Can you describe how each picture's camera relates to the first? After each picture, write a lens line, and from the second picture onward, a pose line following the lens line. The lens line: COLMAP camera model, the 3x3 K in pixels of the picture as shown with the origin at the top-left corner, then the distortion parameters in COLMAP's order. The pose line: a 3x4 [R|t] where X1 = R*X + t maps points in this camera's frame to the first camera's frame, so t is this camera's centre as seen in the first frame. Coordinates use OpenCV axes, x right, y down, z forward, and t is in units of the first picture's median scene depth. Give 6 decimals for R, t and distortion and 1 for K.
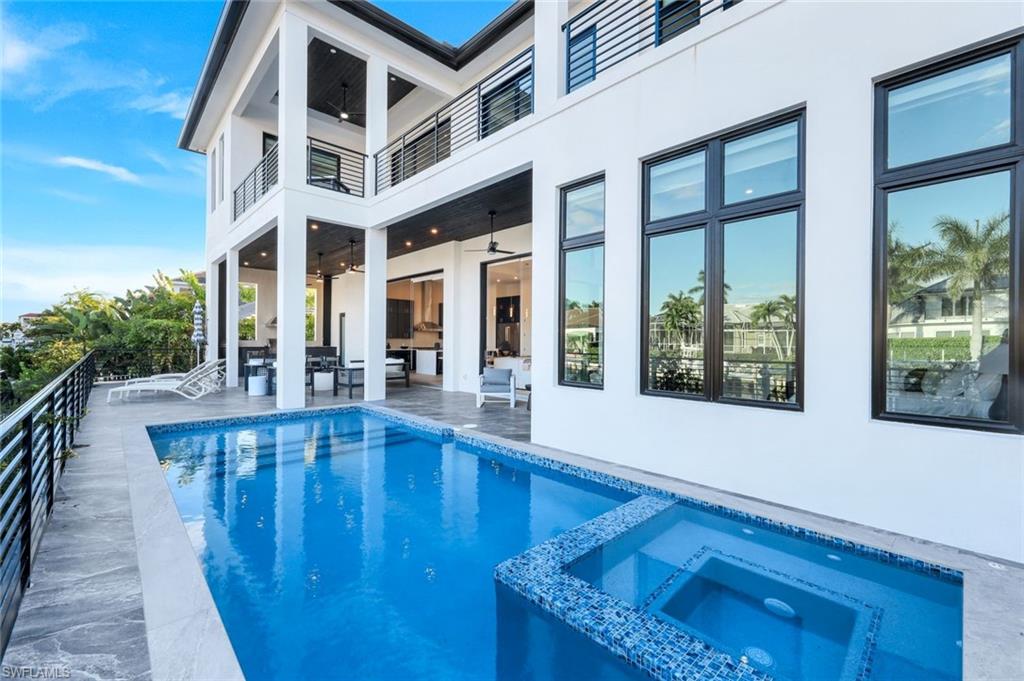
lens RADIAL K [[417.6, 0, 512.8], [0, 417.6, 336.0], [0, 0, 1]] dist [0.000071, 0.000089]
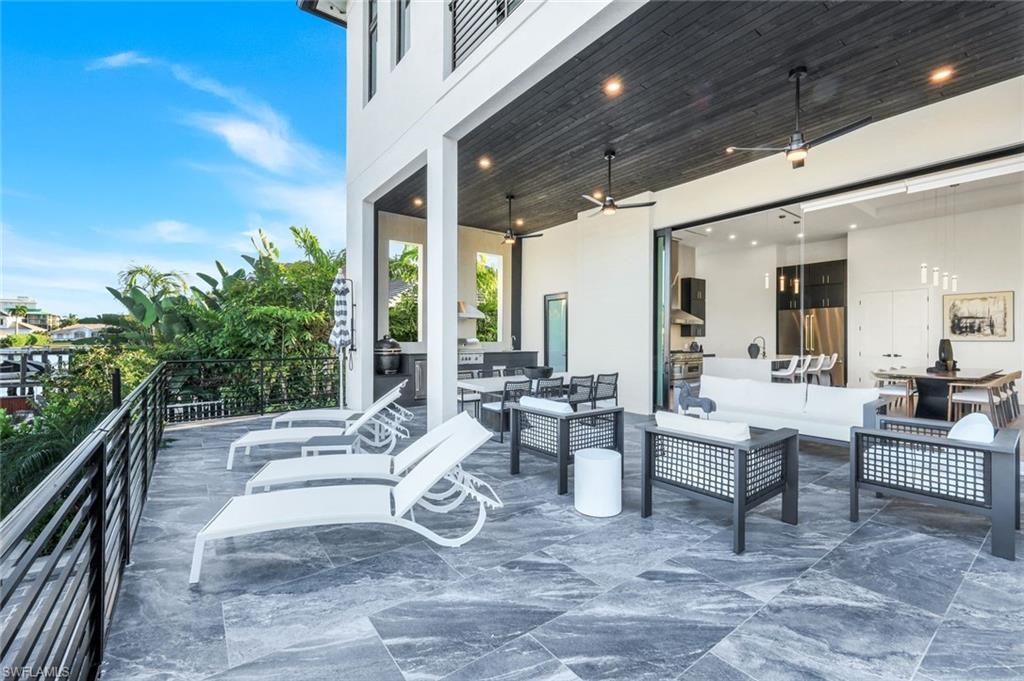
lens RADIAL K [[417.6, 0, 507.9], [0, 417.6, 342.2], [0, 0, 1]] dist [0.000071, 0.000089]
pose [[0.992803, -0.002655, -0.119729, -0.446187], [0.004871, 0.999822, 0.018222, 0.000832], [0.119659, -0.018674, 0.992639, 0.462271]]
